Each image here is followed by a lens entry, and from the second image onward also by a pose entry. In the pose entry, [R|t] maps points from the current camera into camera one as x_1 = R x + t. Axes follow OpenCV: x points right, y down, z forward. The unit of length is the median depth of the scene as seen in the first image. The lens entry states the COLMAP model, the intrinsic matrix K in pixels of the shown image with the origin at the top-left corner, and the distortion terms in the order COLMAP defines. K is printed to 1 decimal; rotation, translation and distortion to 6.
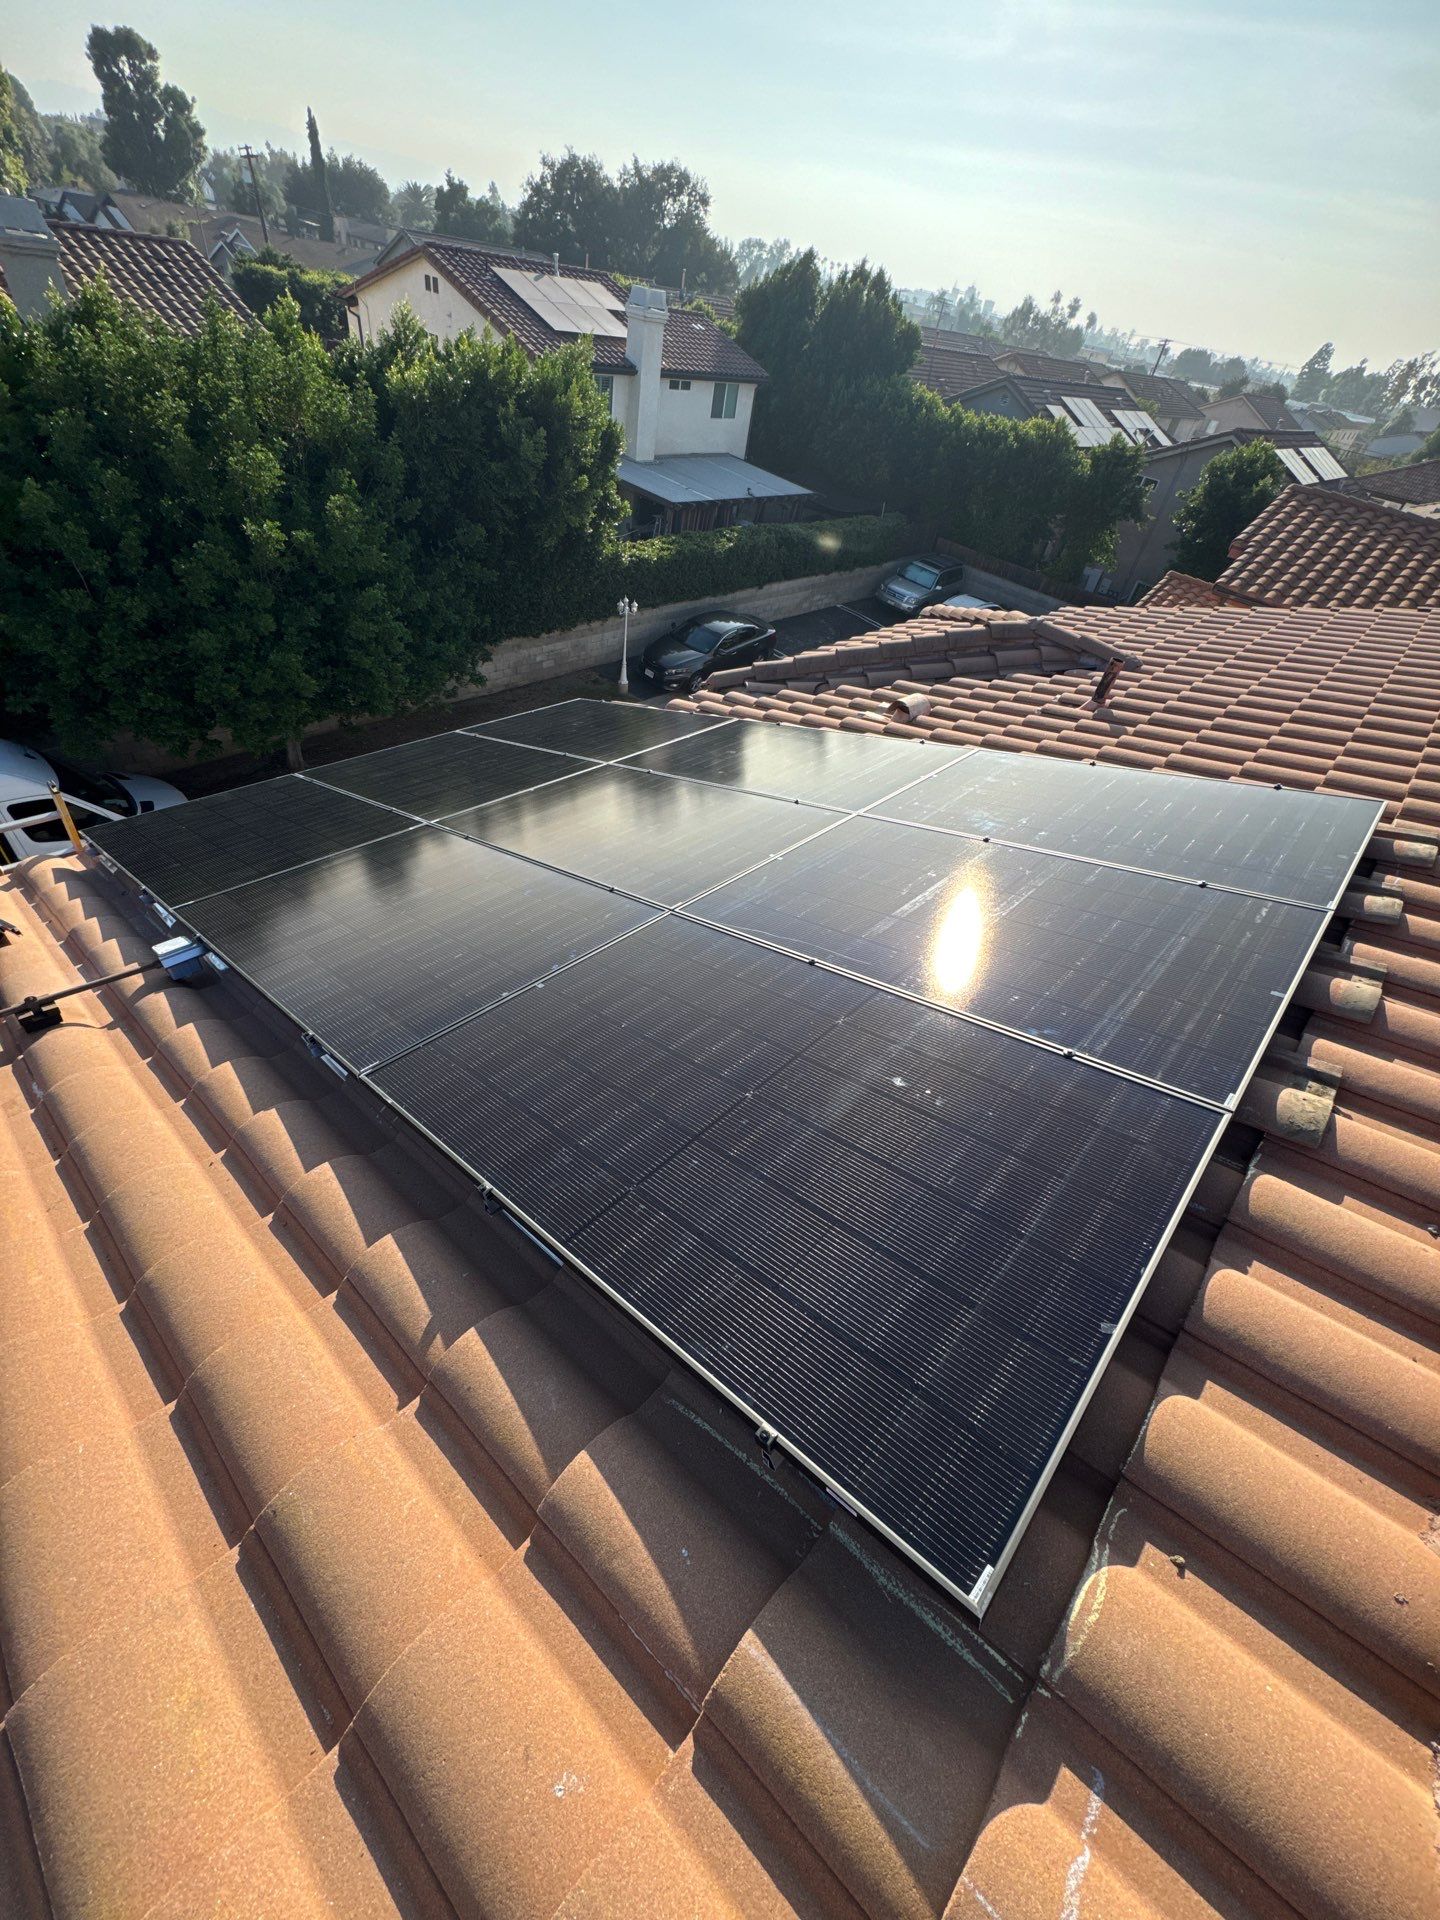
lens RADIAL K [[765.3, 0, 720.7], [0, 765.3, 963.8], [0, 0, 1]] dist [-0.000749, 0.000299]
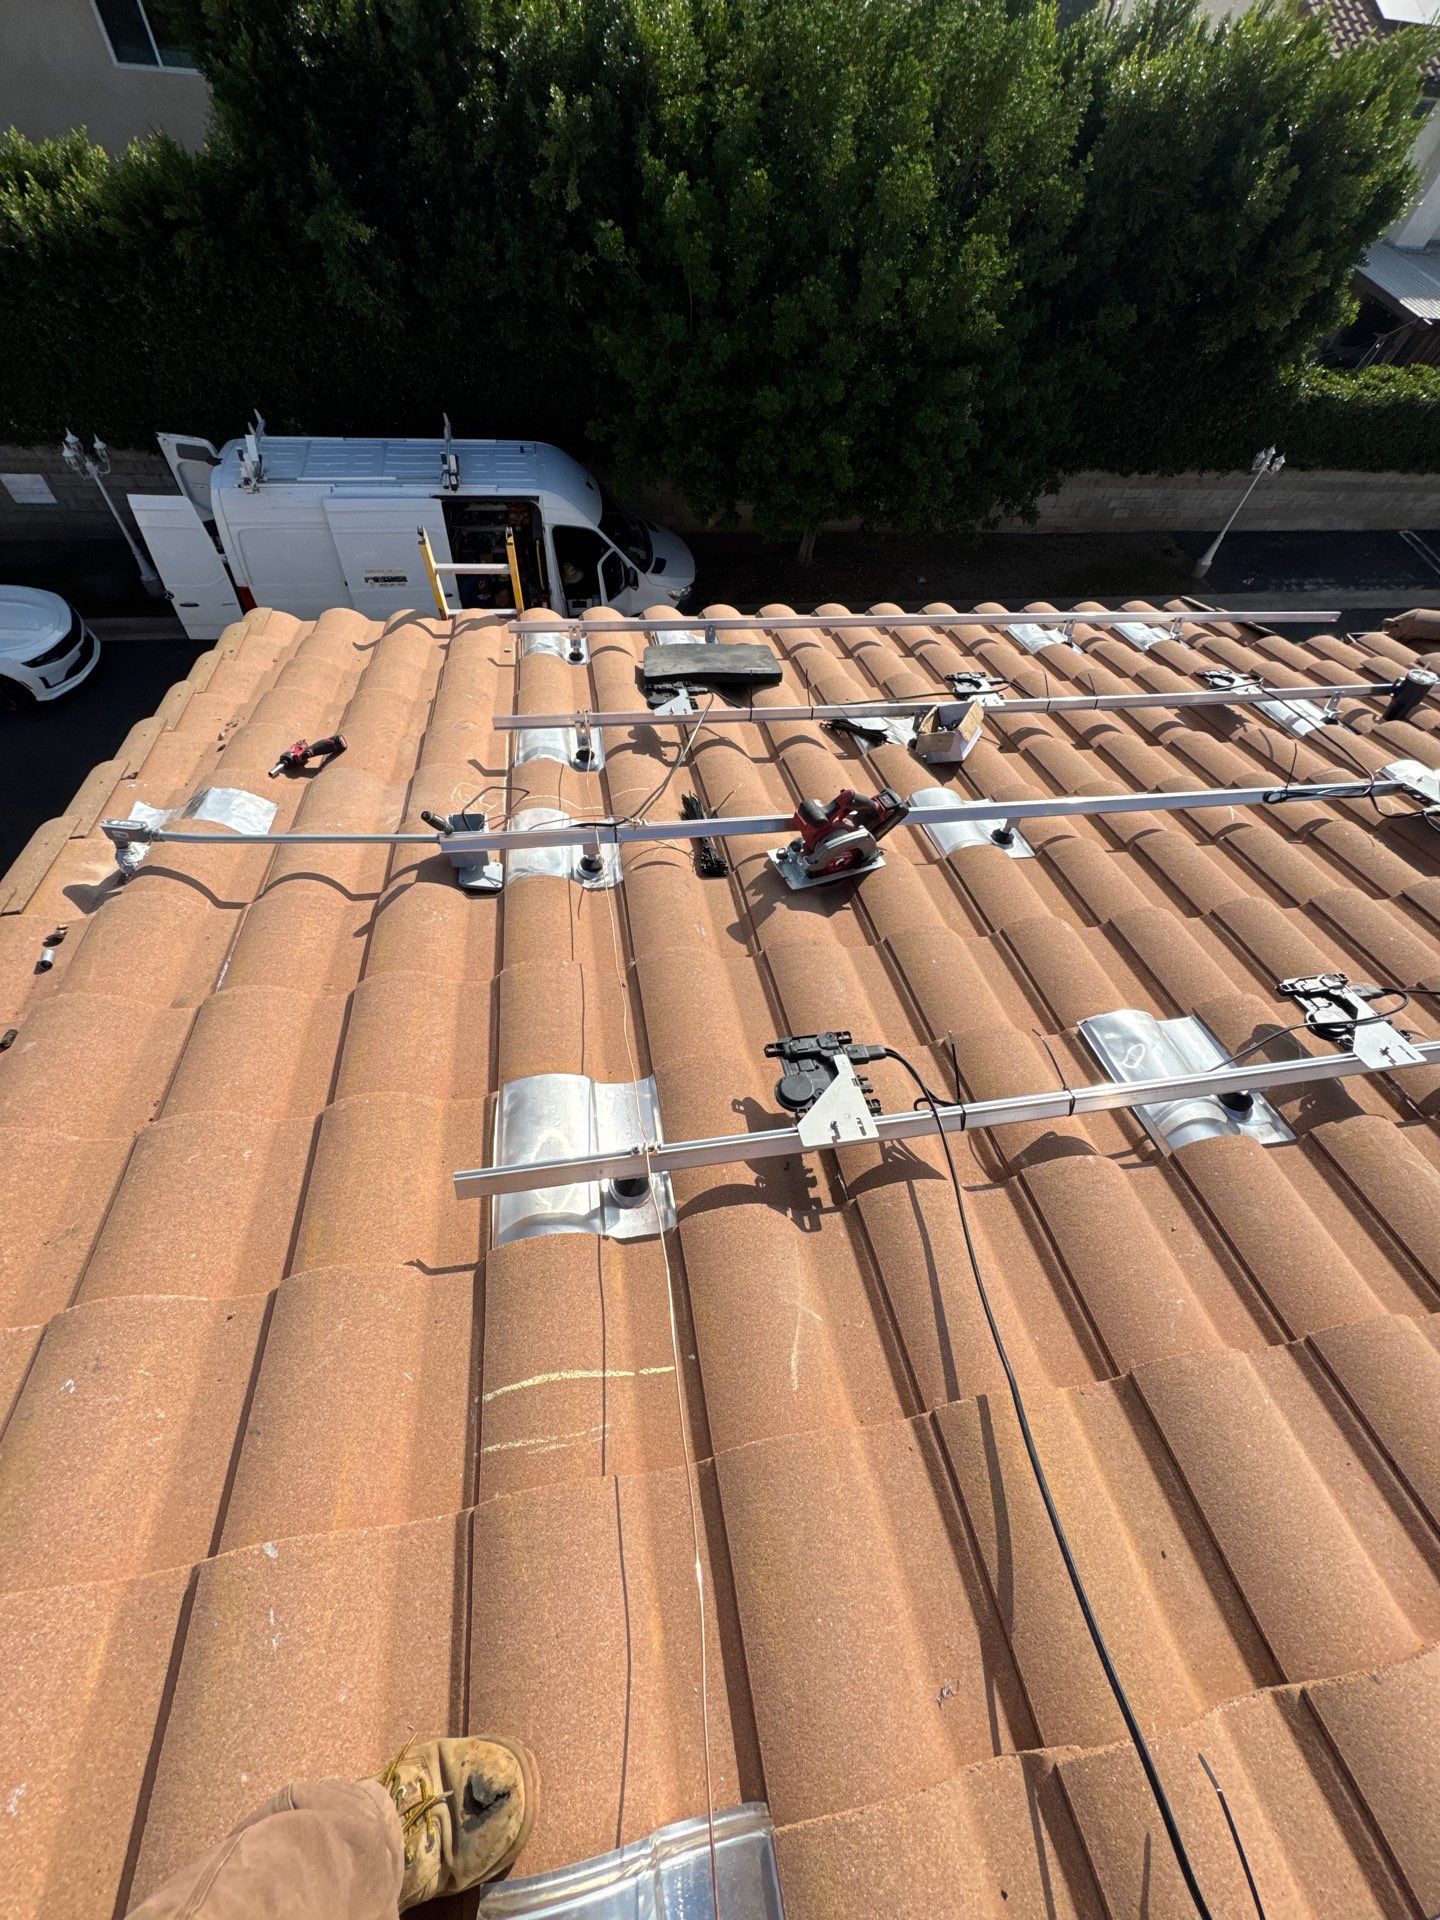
lens RADIAL K [[765.3, 0, 718.3], [0, 765.3, 961.2], [0, 0, 1]] dist [-0.000749, 0.000299]
pose [[0.791027, 0.473359, -0.387565, -0.035174], [-0.394873, 0.878918, 0.267540, -0.035955], [0.467281, -0.058593, 0.882165, 0.087893]]
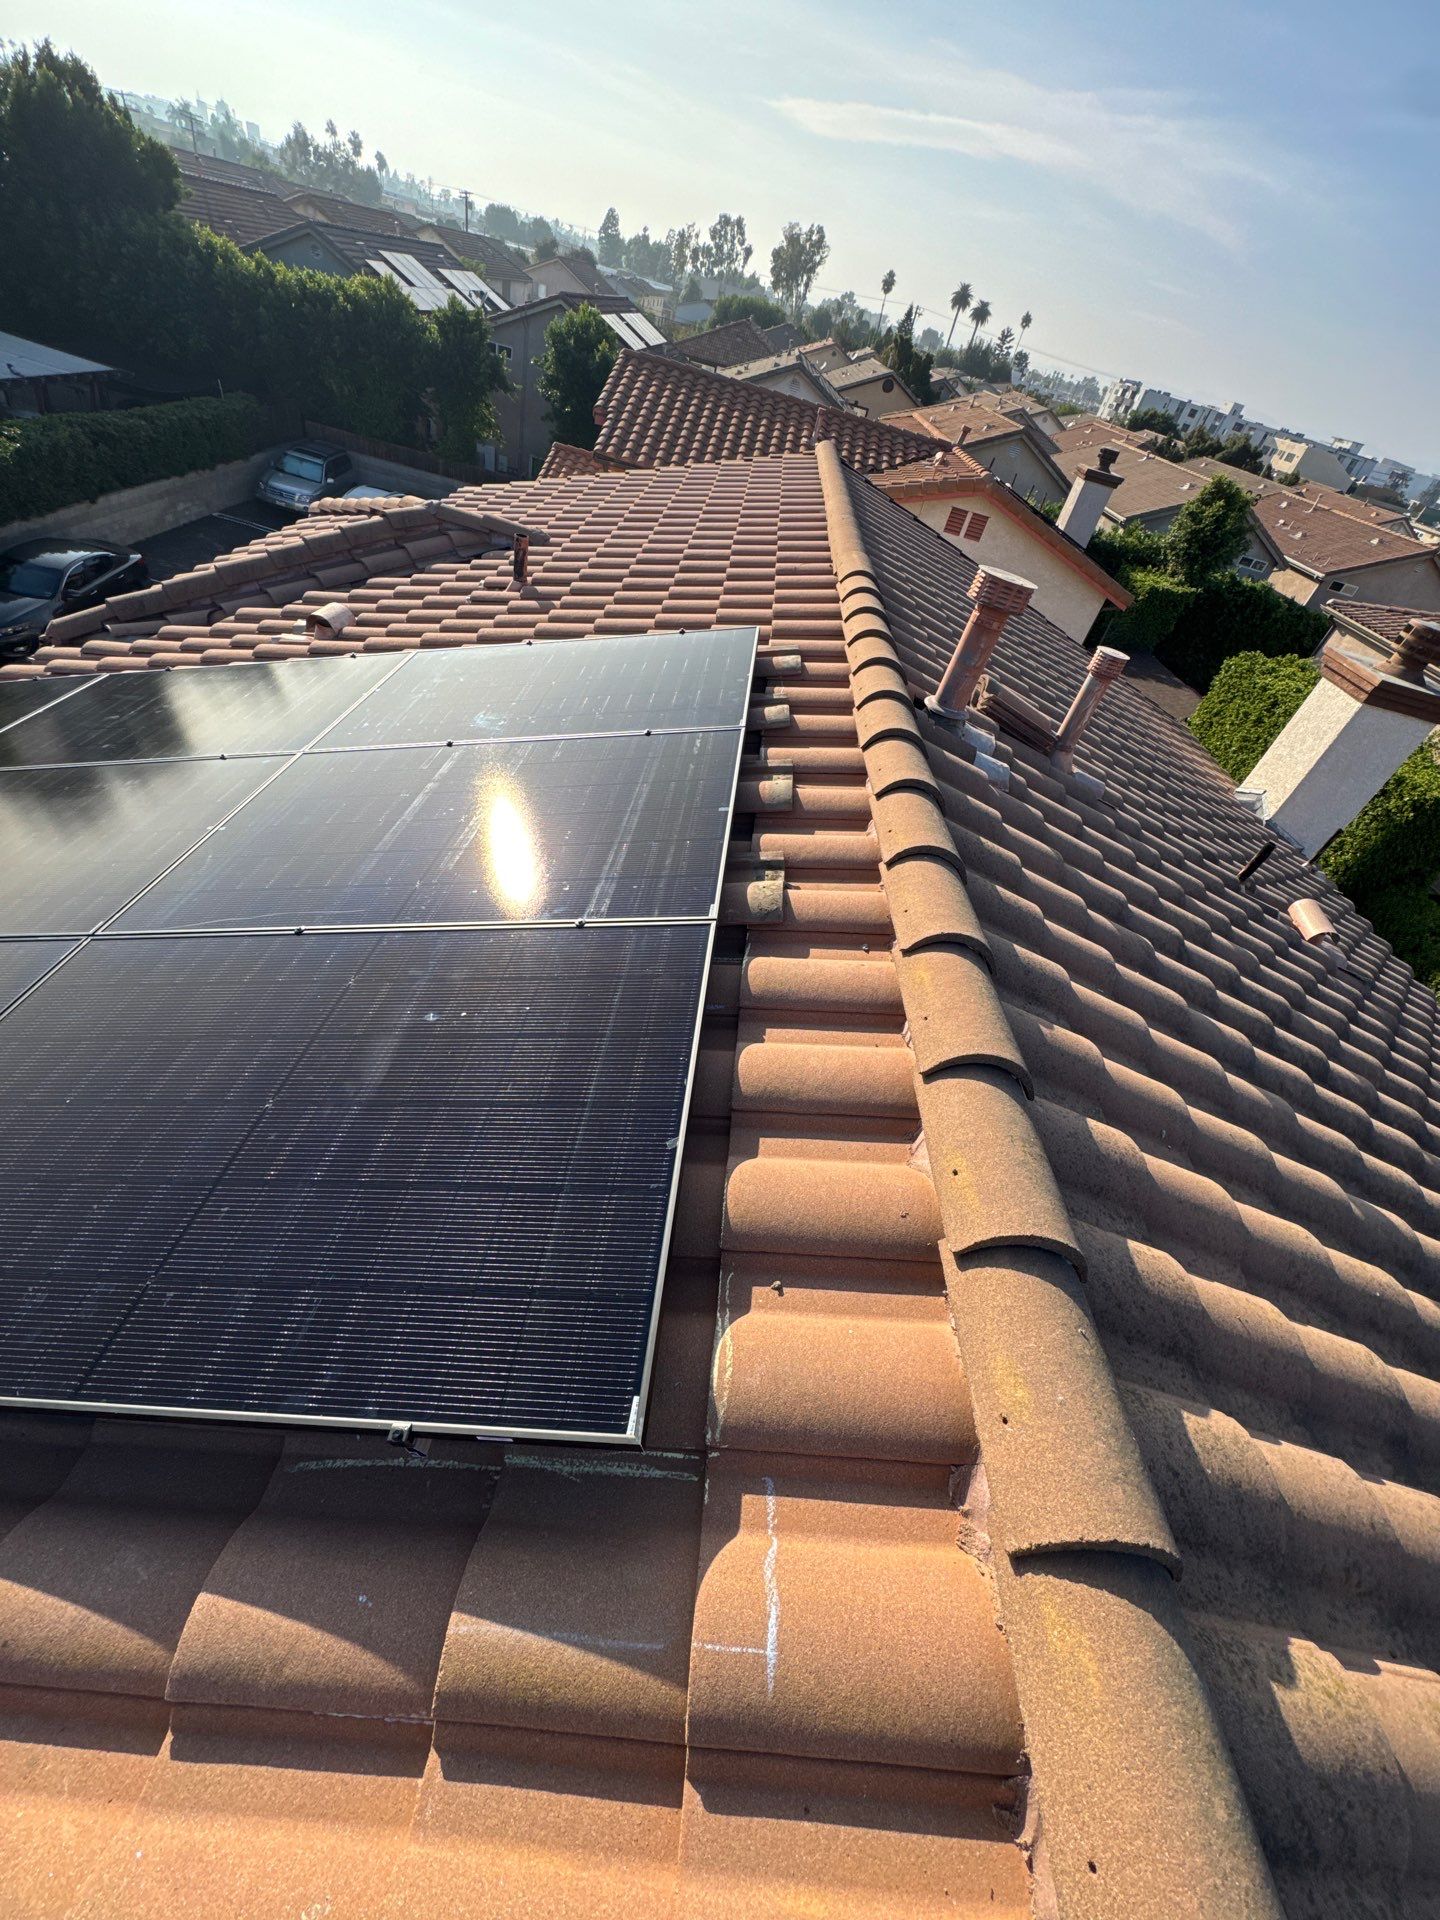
lens RADIAL K [[765.3, 0, 726.8], [0, 765.3, 962.4], [0, 0, 1]] dist [-0.000749, 0.000299]
pose [[0.788874, -0.391682, 0.473565, 0.012030], [0.336720, 0.920099, 0.200091, 0.003052], [-0.514099, 0.001612, 0.857730, 0.000020]]
